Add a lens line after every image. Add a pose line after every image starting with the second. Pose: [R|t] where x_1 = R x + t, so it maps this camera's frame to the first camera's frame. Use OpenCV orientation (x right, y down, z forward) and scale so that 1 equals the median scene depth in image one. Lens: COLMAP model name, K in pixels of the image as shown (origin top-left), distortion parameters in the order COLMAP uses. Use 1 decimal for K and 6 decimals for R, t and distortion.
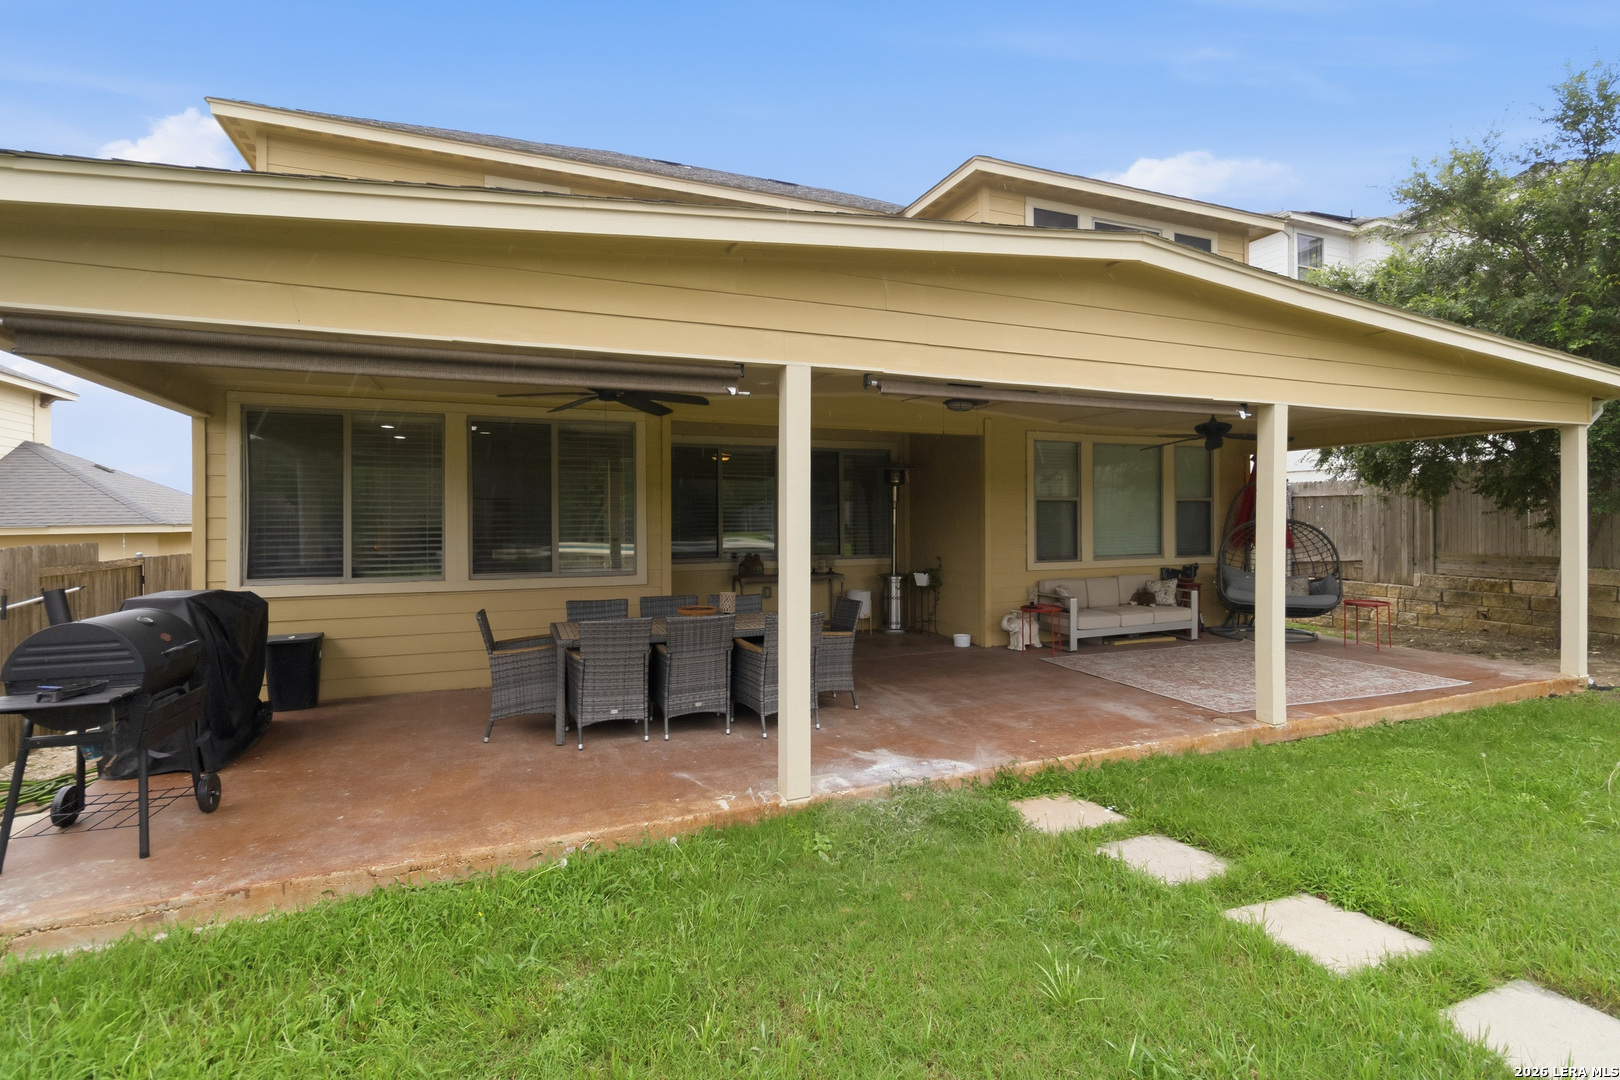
lens RADIAL K [[764.6, 0, 815.0], [0, 764.6, 514.4], [0, 0, 1]] dist [-0.000487, 0.000081]
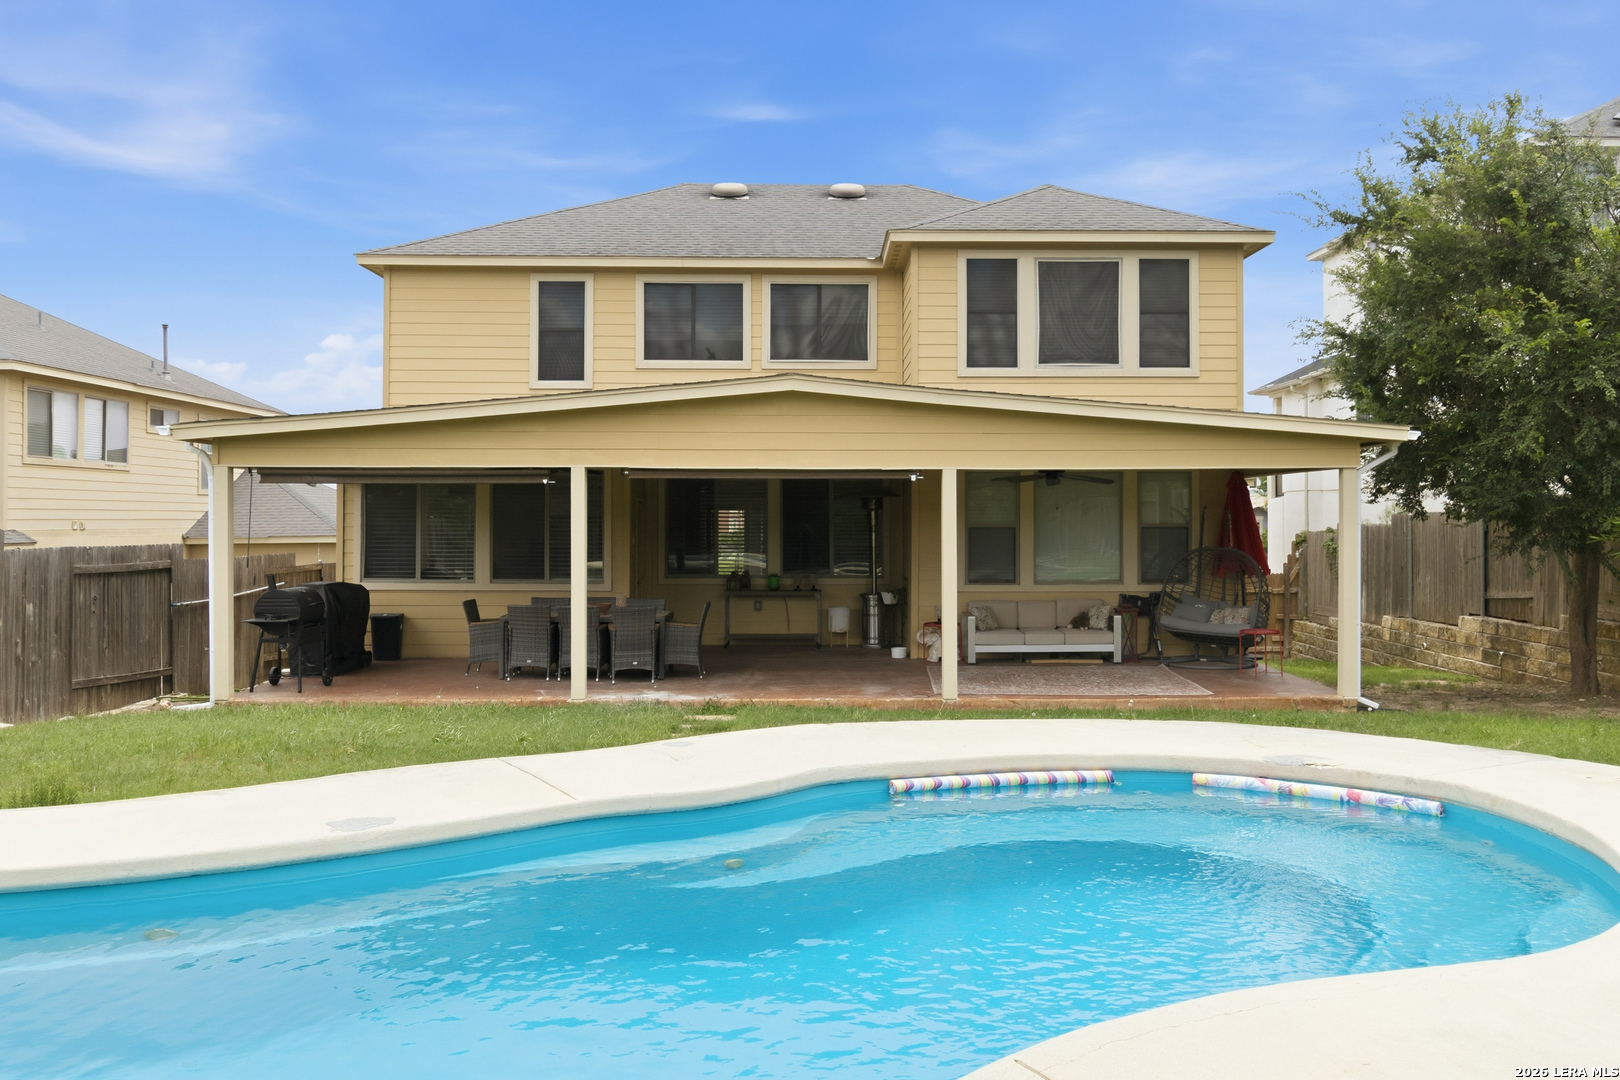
lens RADIAL K [[1287.6, 0, 817.2], [0, 1287.6, 502.1], [0, 0, 1]] dist [-0.000640, -0.000612]
pose [[0.927238, 0.001428, -0.374469, 1.103005], [-0.003944, 0.999975, -0.005953, -0.059999], [0.374451, 0.006997, 0.927220, -1.102245]]
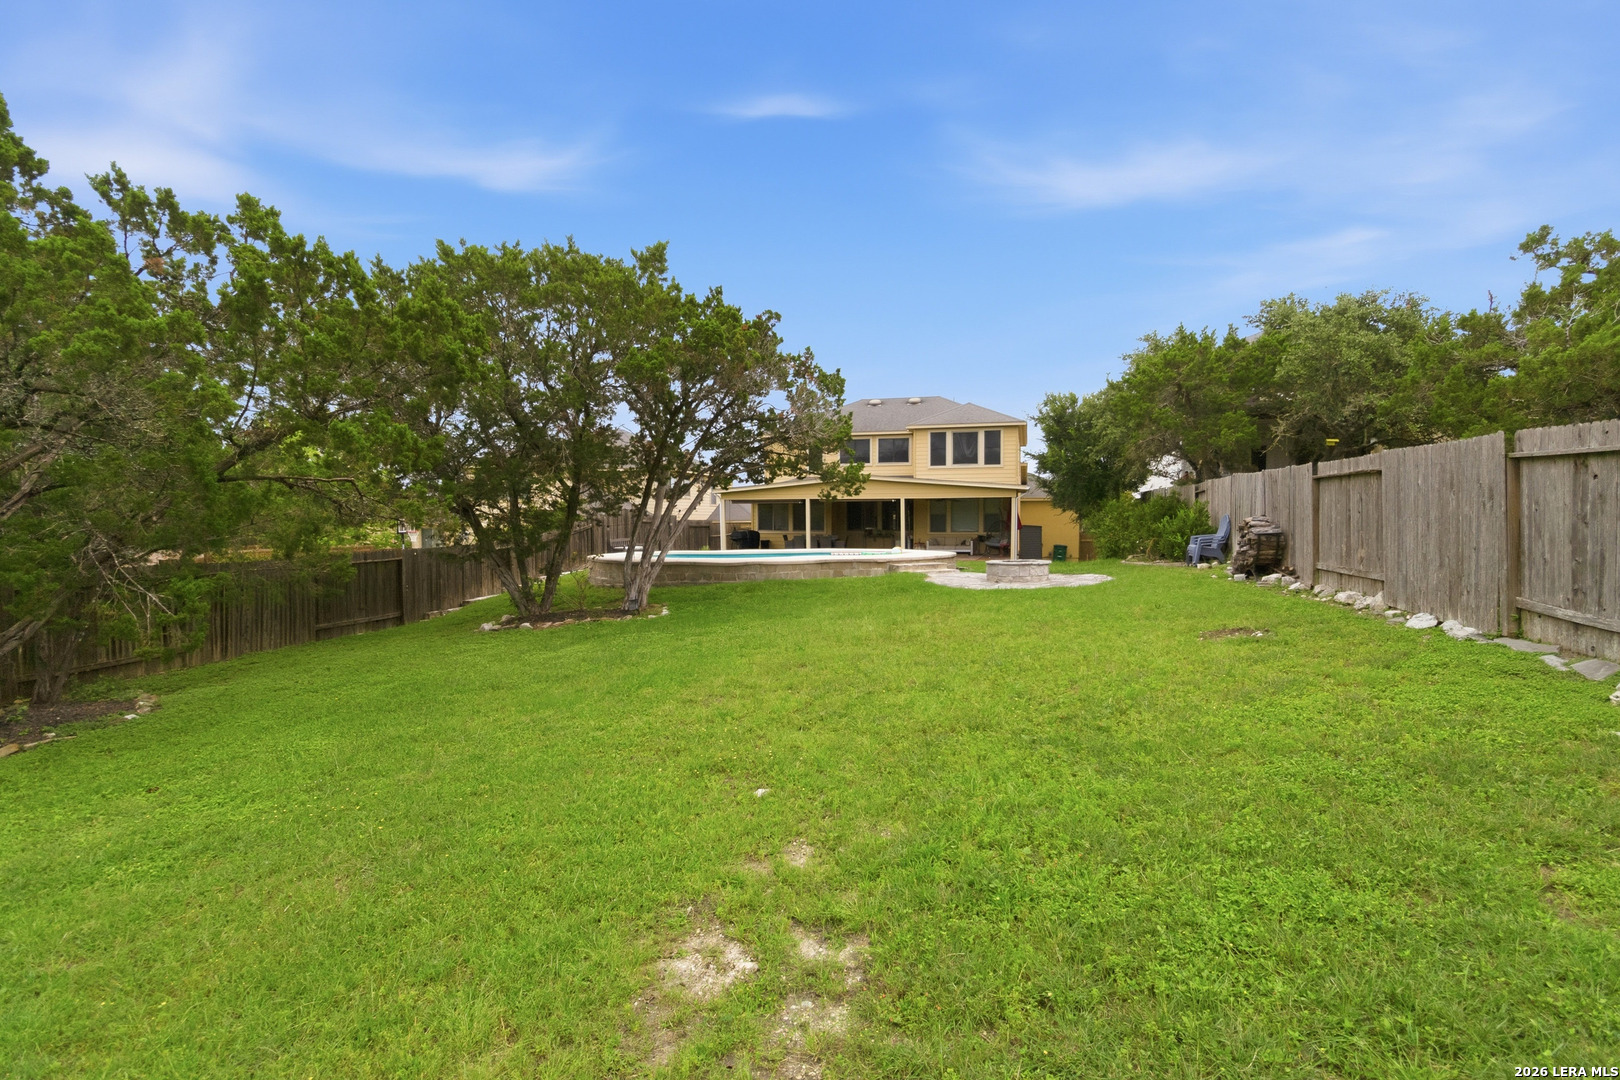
lens RADIAL K [[735.5, 0, 824.5], [0, 735.5, 543.2], [0, 0, 1]] dist [0.000158, 0.000093]
pose [[0.791119, 0.025024, -0.611150, 2.848209], [0.001470, 0.999082, 0.042811, -0.047419], [0.611661, -0.034767, 0.790356, -2.882833]]
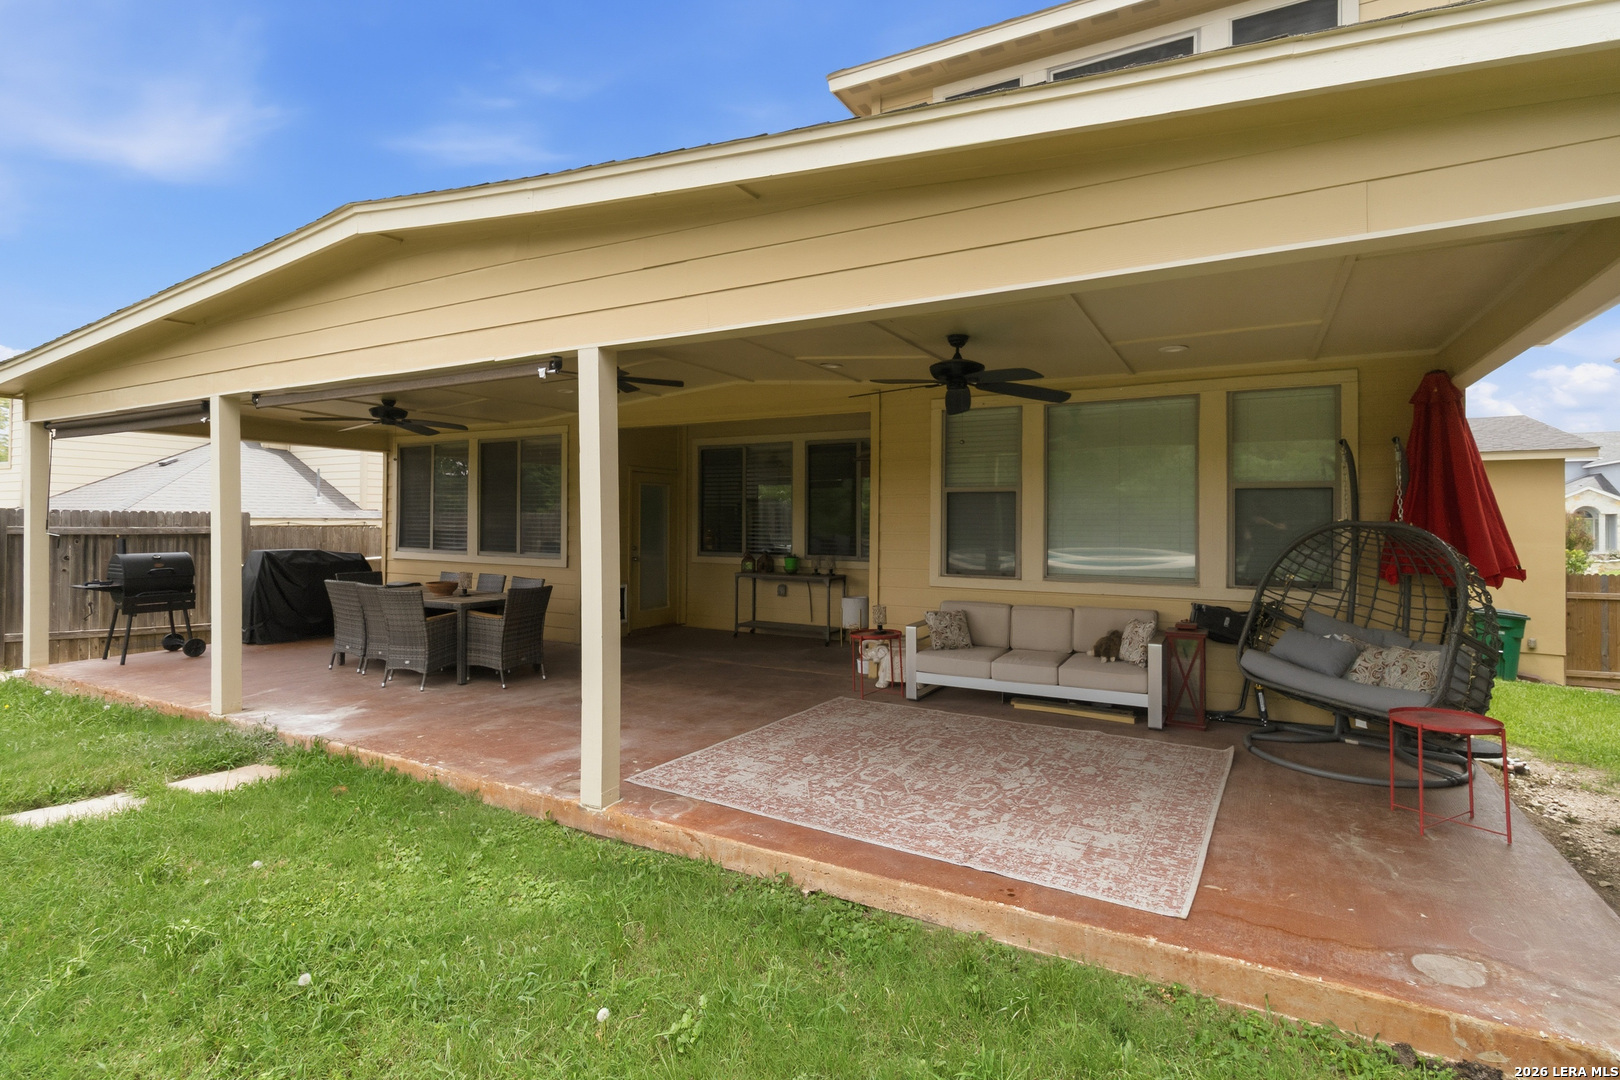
lens RADIAL K [[775.6, 0, 828.6], [0, 775.6, 517.7], [0, 0, 1]] dist [0.003754, 0.000581]
pose [[0.630440, 0.007630, -0.776200, 1.133731], [-0.005326, 0.999971, 0.005505, 0.004780], [0.776219, 0.000664, 0.630462, 0.632086]]
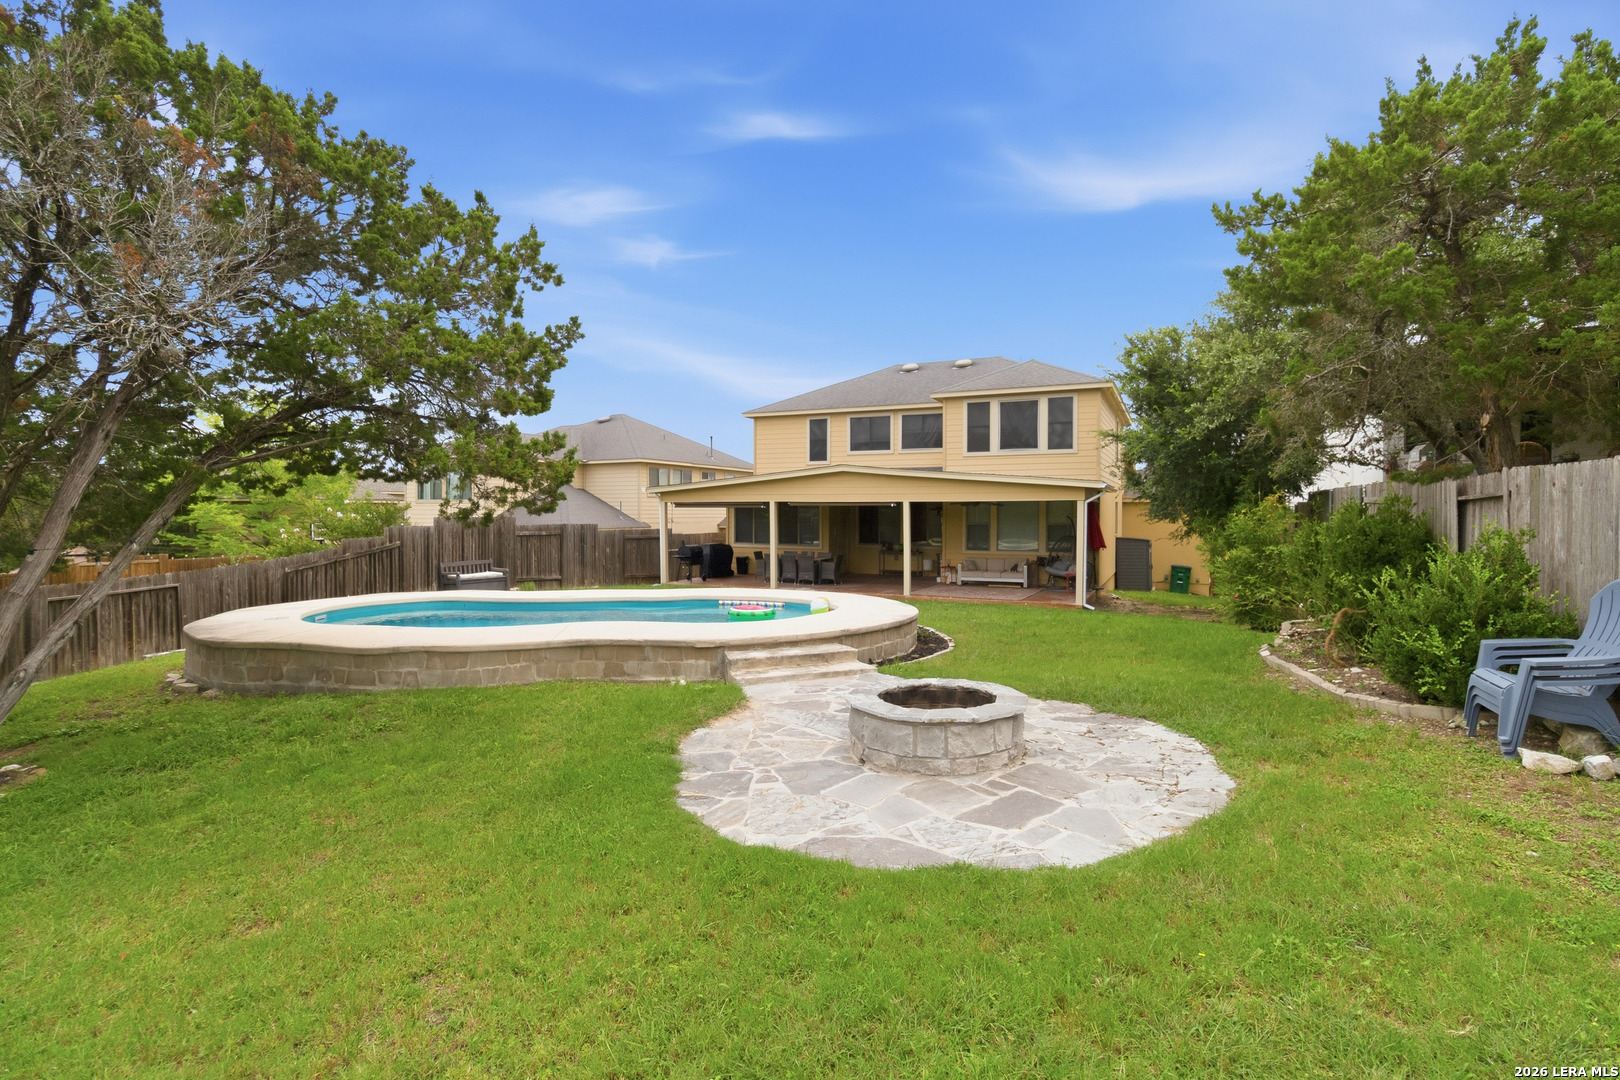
lens RADIAL K [[740.2, 0, 826.7], [0, 740.2, 523.0], [0, 0, 1]] dist [0.000860, -0.000335]
pose [[0.676818, 0.018287, -0.735923, 2.432523], [-0.002077, 0.999735, 0.022932, -0.107452], [0.736148, -0.013993, 0.676676, -1.291826]]
